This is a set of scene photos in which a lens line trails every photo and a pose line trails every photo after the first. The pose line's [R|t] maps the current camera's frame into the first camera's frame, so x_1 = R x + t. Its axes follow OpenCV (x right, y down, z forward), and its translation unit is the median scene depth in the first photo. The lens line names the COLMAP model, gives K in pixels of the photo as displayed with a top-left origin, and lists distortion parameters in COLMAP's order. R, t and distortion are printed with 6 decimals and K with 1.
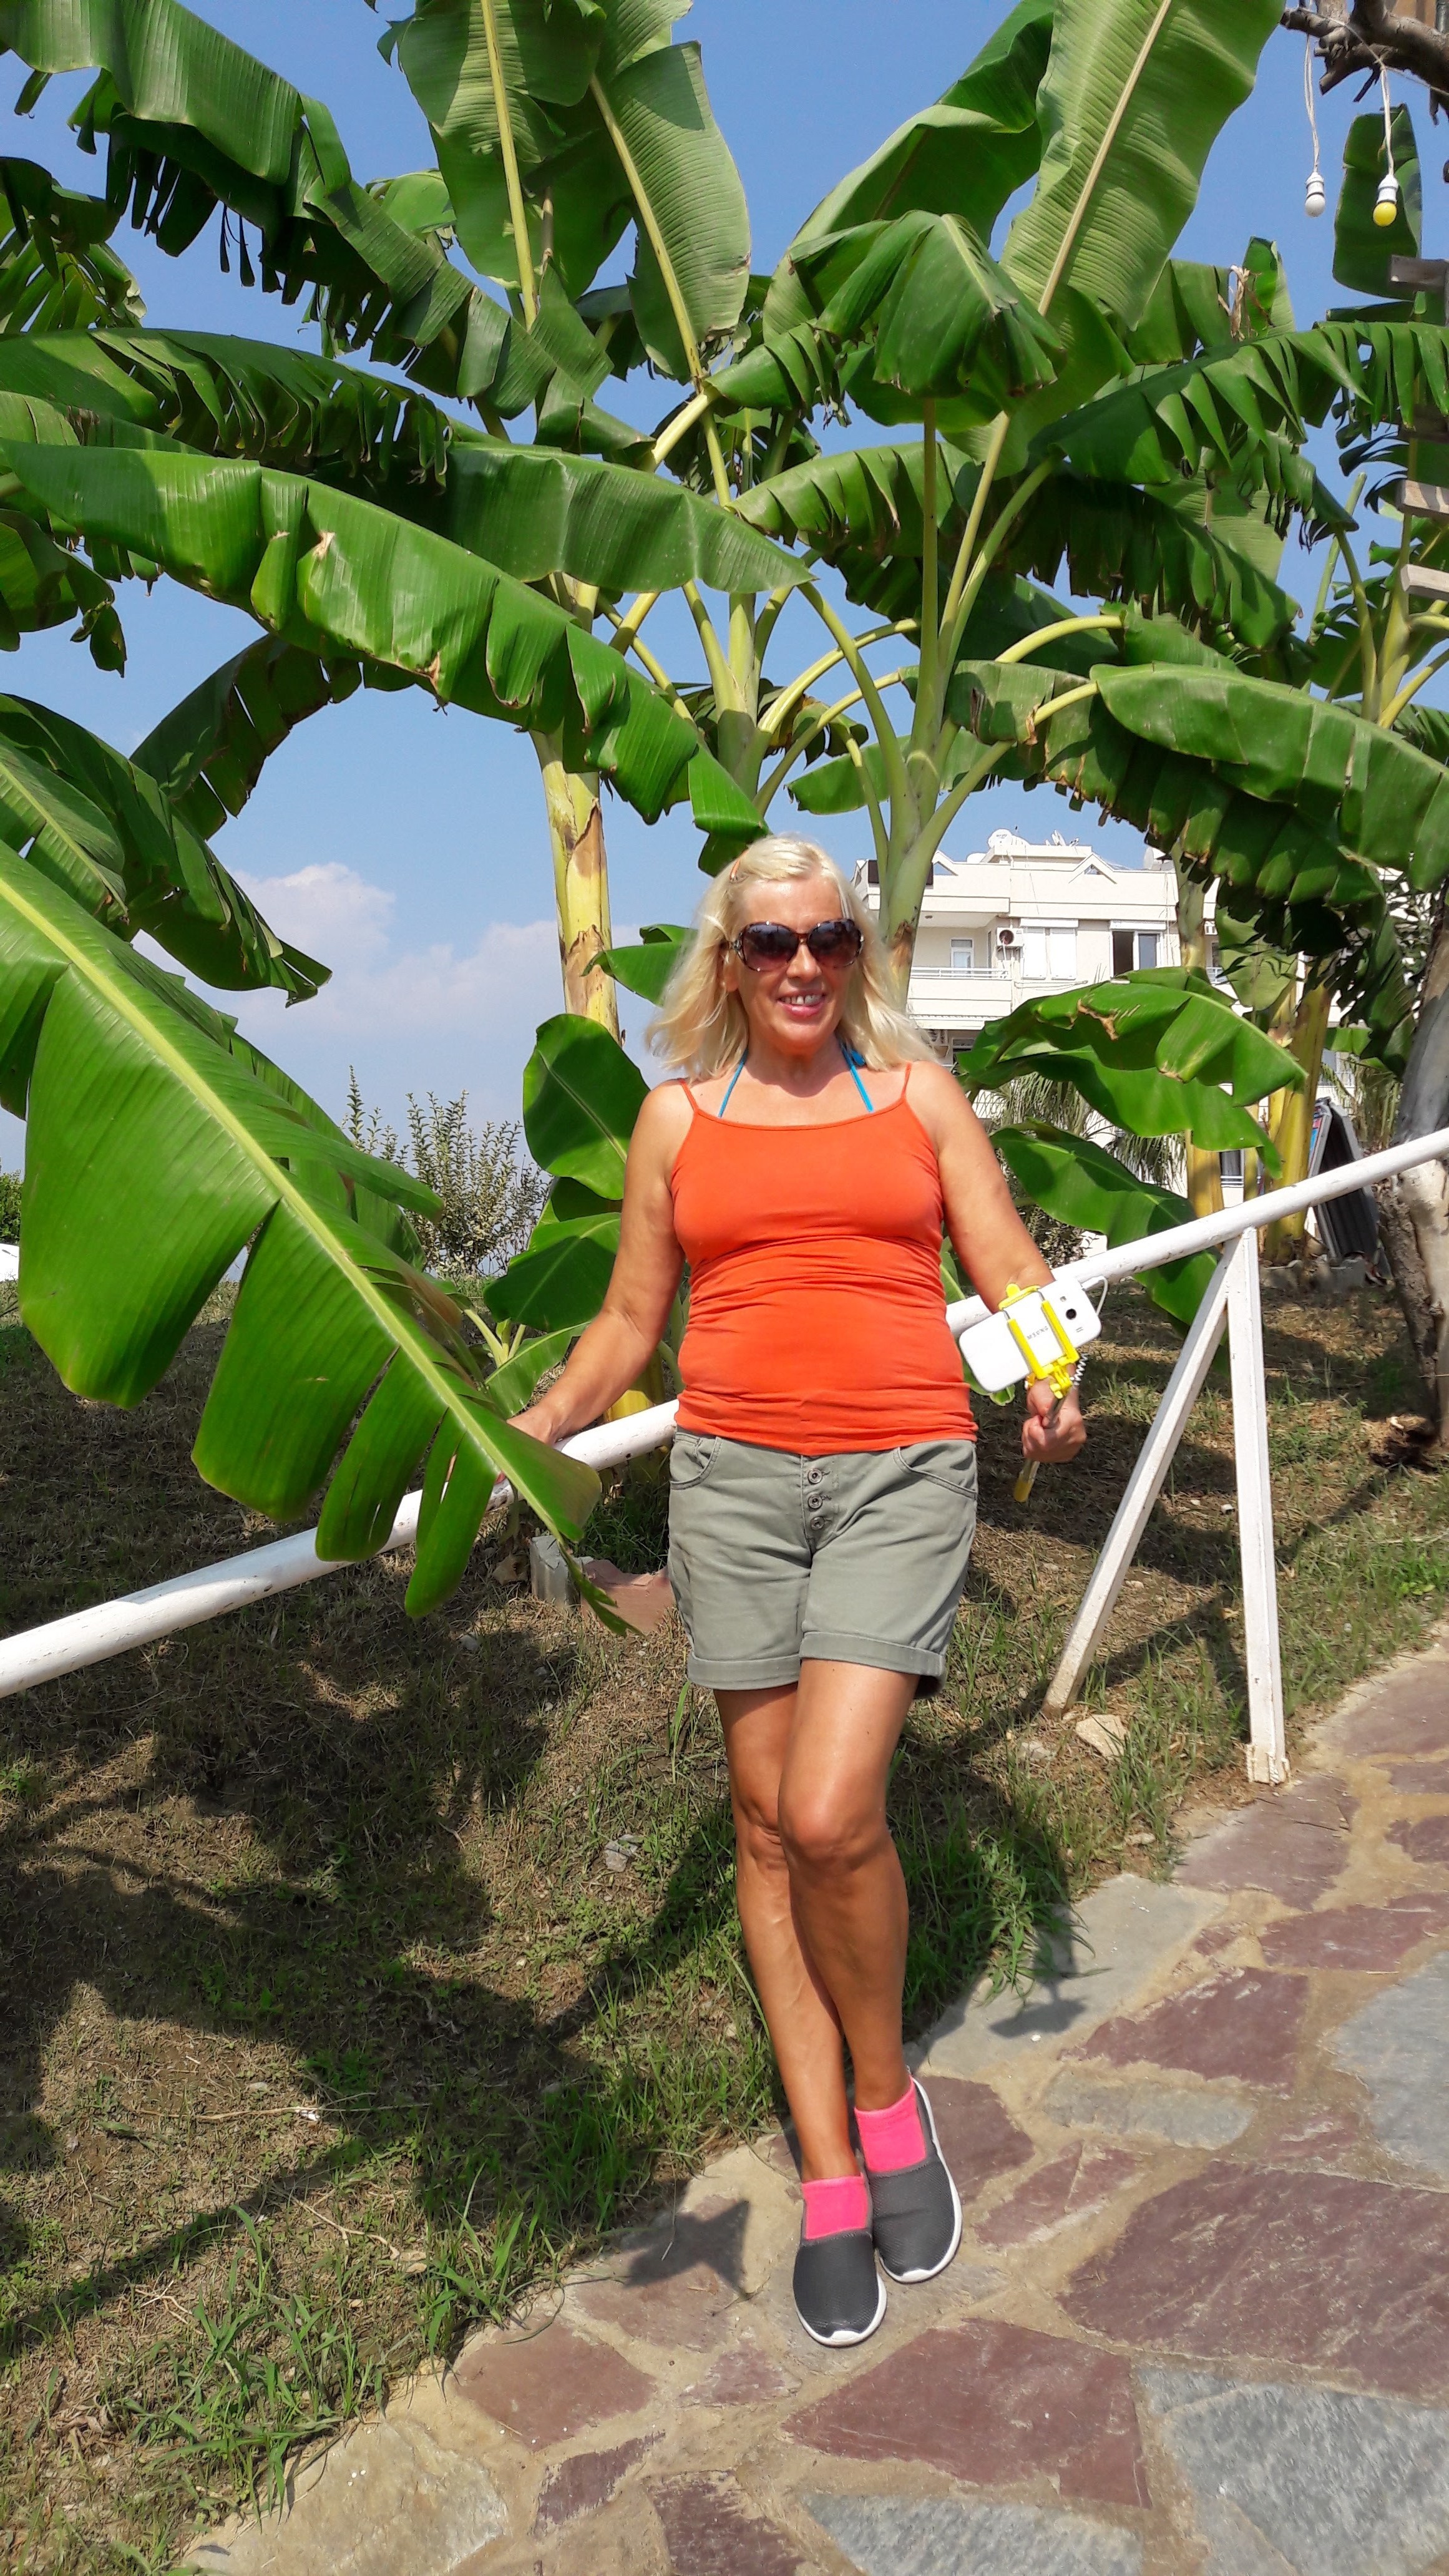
lens RADIAL K [[2173.8, 0, 809.9], [0, 2173.8, 1284.1], [0, 0, 1]] dist [0.020728, -0.071383]
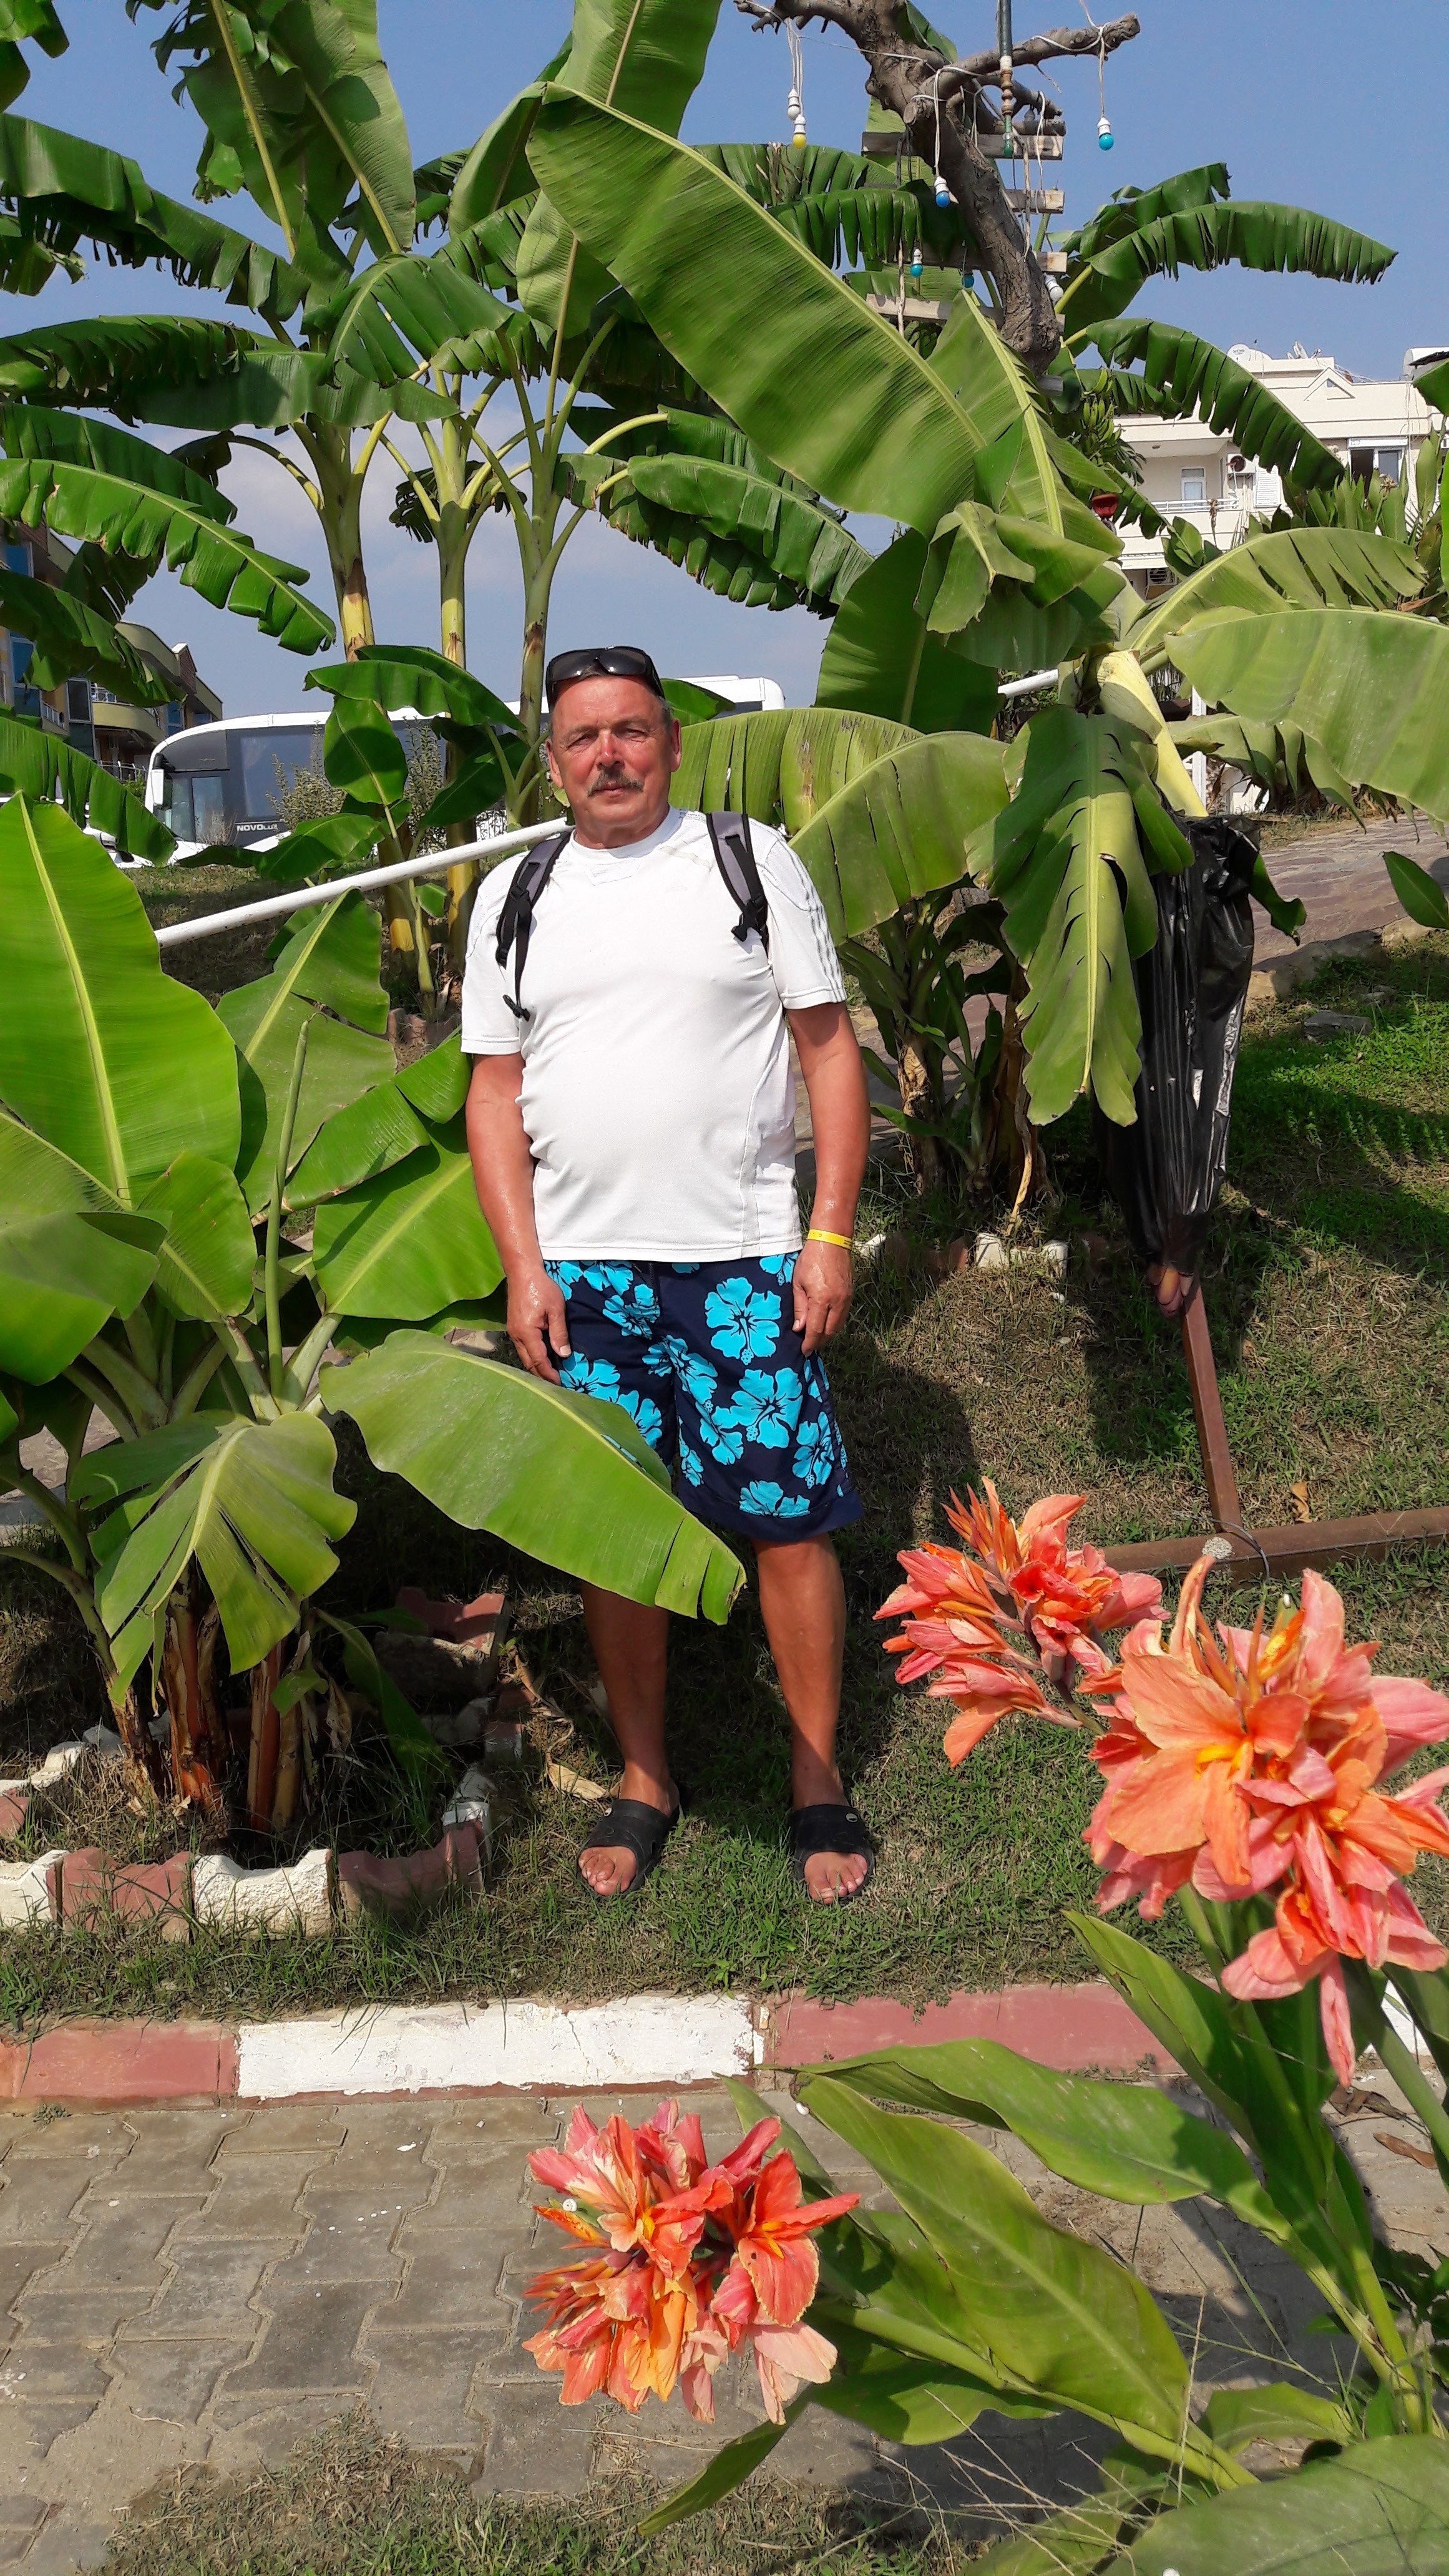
lens RADIAL K [[2173.8, 0, 809.9], [0, 2173.8, 1284.1], [0, 0, 1]] dist [0.020728, -0.071383]
pose [[0.989105, -0.020057, -0.145842, 0.488365], [0.048713, 0.979459, 0.195670, 0.014361], [0.138922, -0.200642, 0.969765, -0.698906]]
